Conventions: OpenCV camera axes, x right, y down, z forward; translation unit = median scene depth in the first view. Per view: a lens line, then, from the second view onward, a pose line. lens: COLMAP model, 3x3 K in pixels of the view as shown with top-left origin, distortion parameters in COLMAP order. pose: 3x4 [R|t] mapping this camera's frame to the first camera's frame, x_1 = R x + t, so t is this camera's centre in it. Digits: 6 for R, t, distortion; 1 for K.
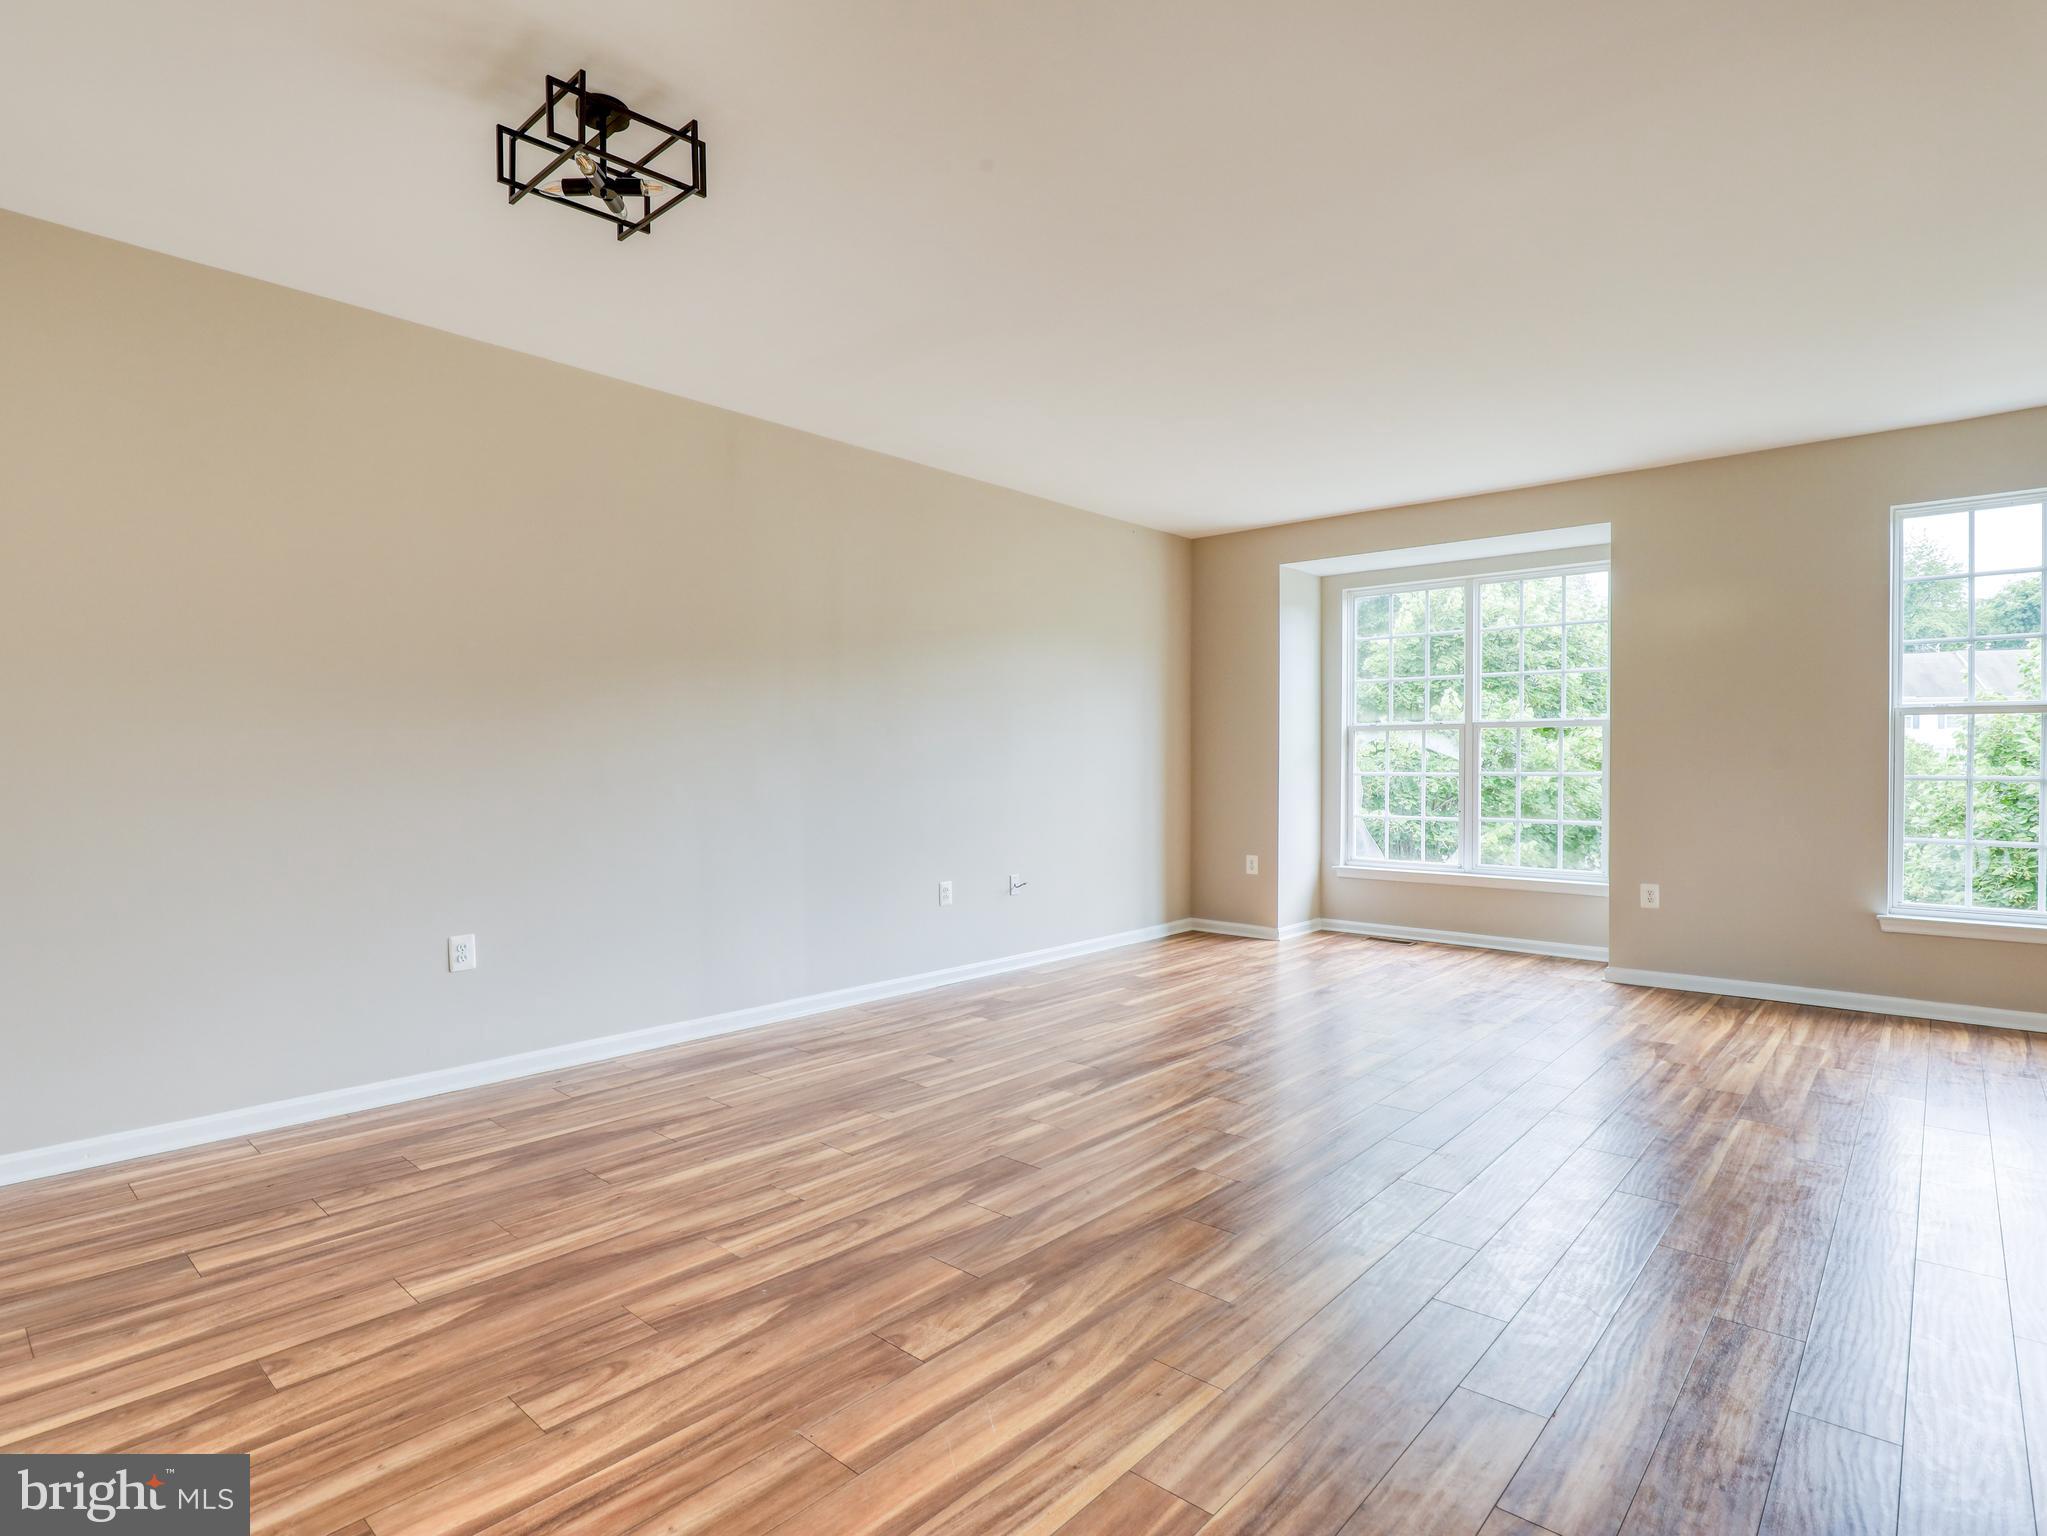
lens RADIAL K [[1064.6, 0, 1021.7], [0, 1064.6, 766.1], [0, 0, 1]] dist [-0.030007, 0.004542]
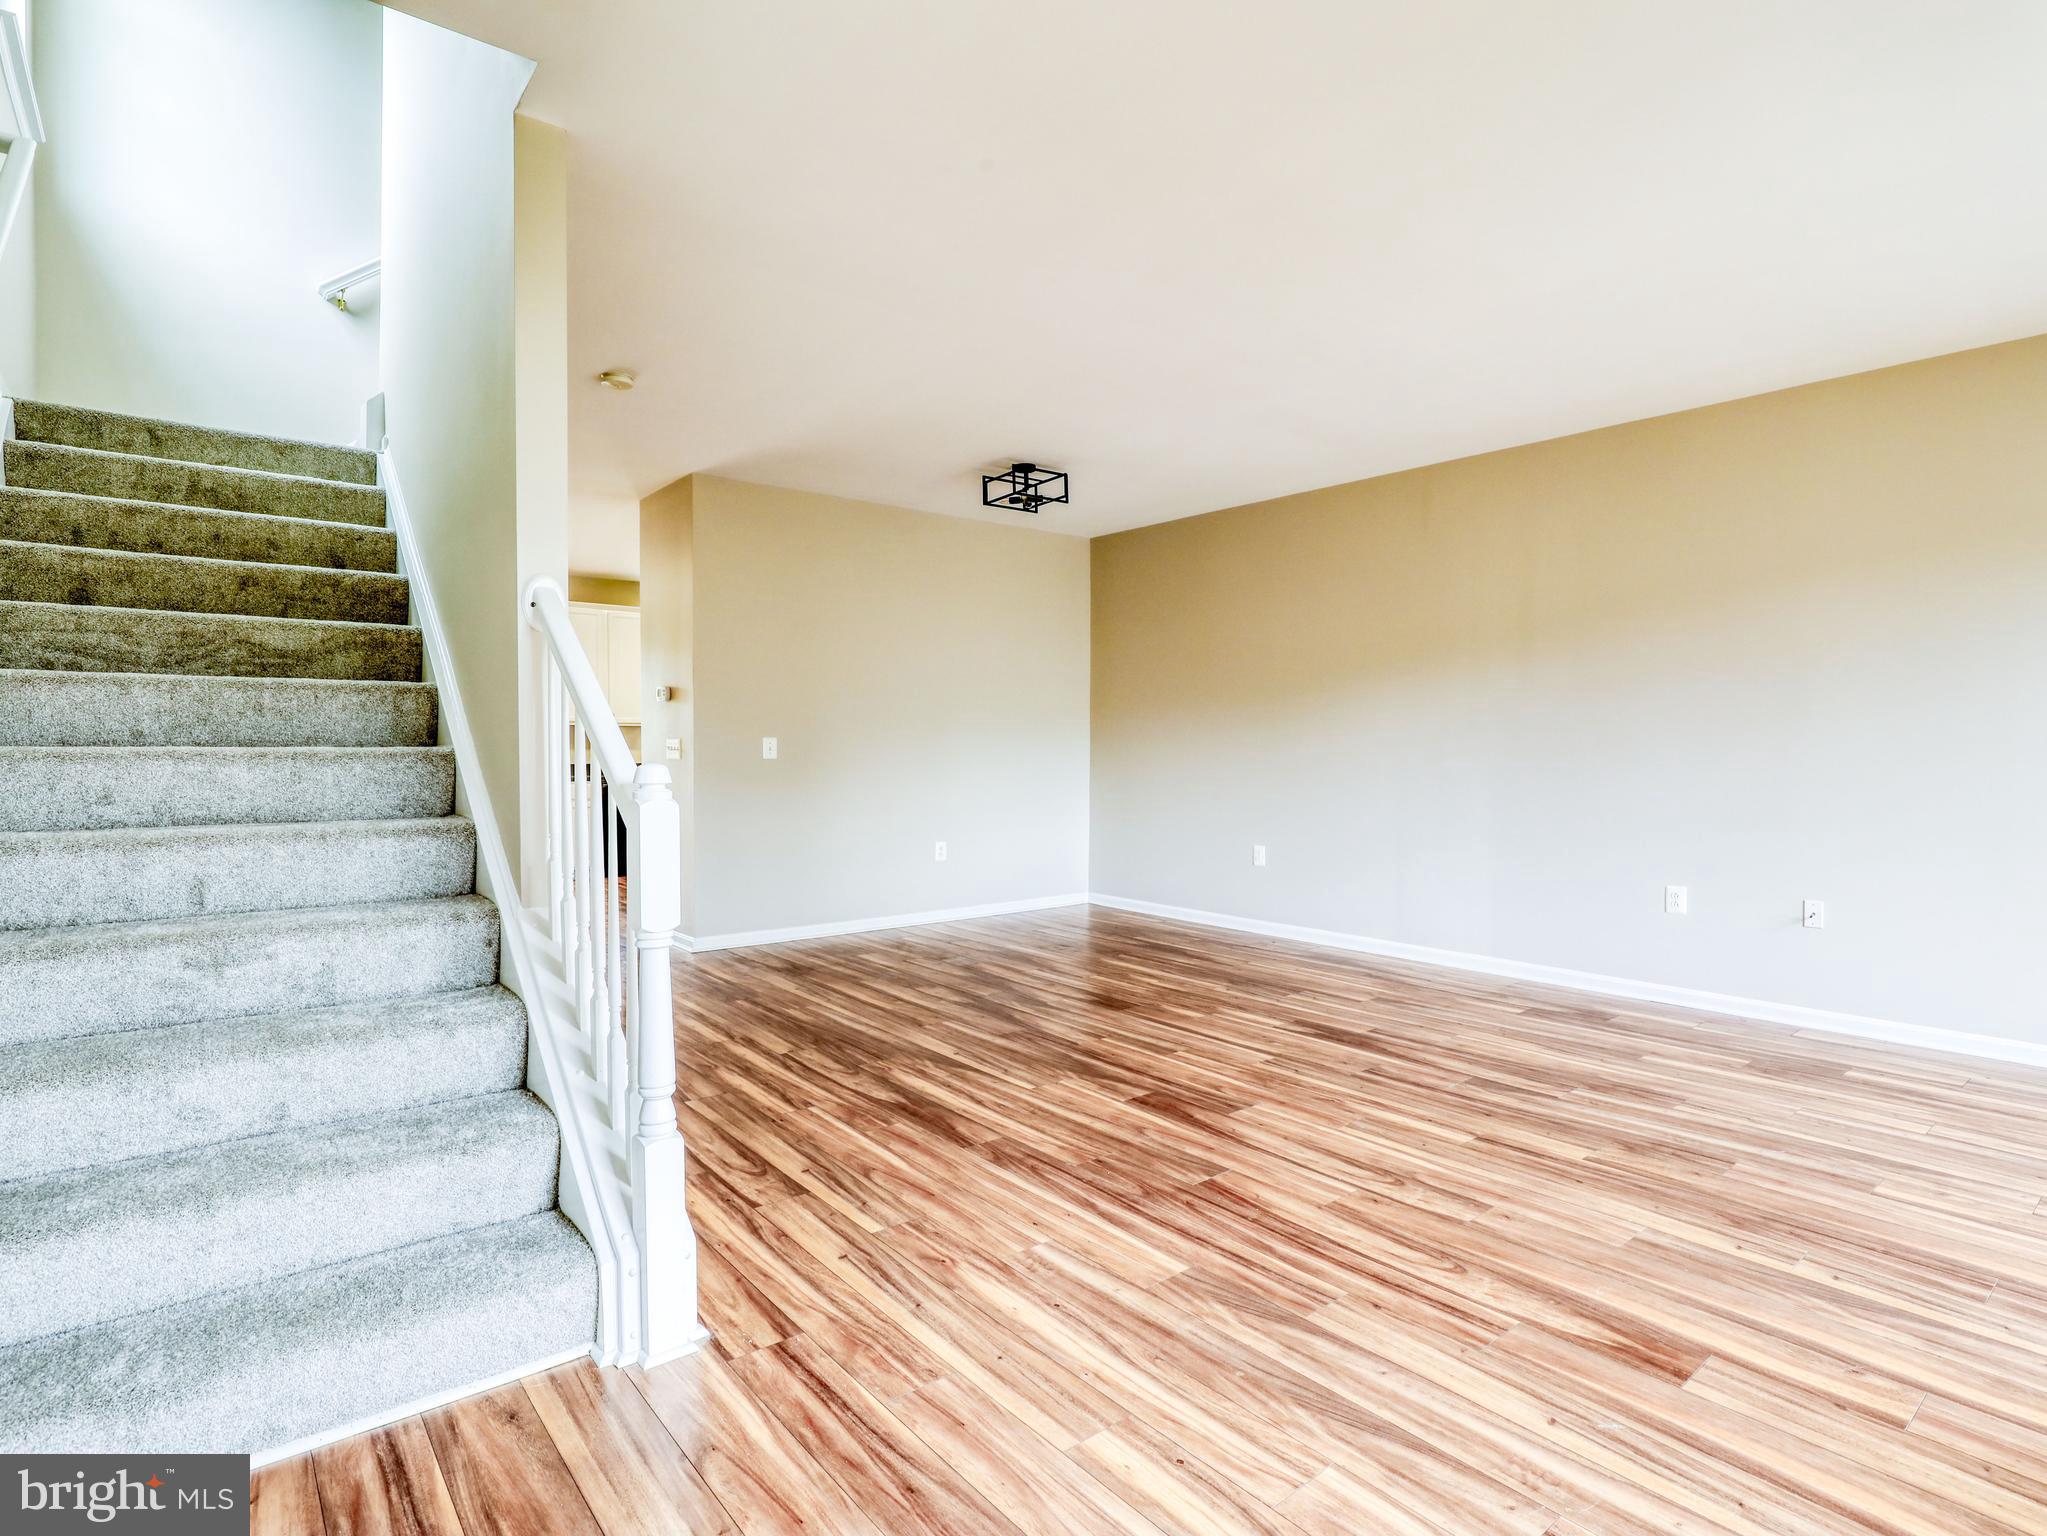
lens RADIAL K [[1007.5, 0, 1006.8], [0, 1007.5, 763.8], [0, 0, 1]] dist [-0.014671, -0.000260]
pose [[-0.161701, 0.017917, -0.986677, 1.589818], [-0.006167, 0.999797, 0.019166, -0.004558], [0.986821, 0.009184, -0.161557, 1.162139]]
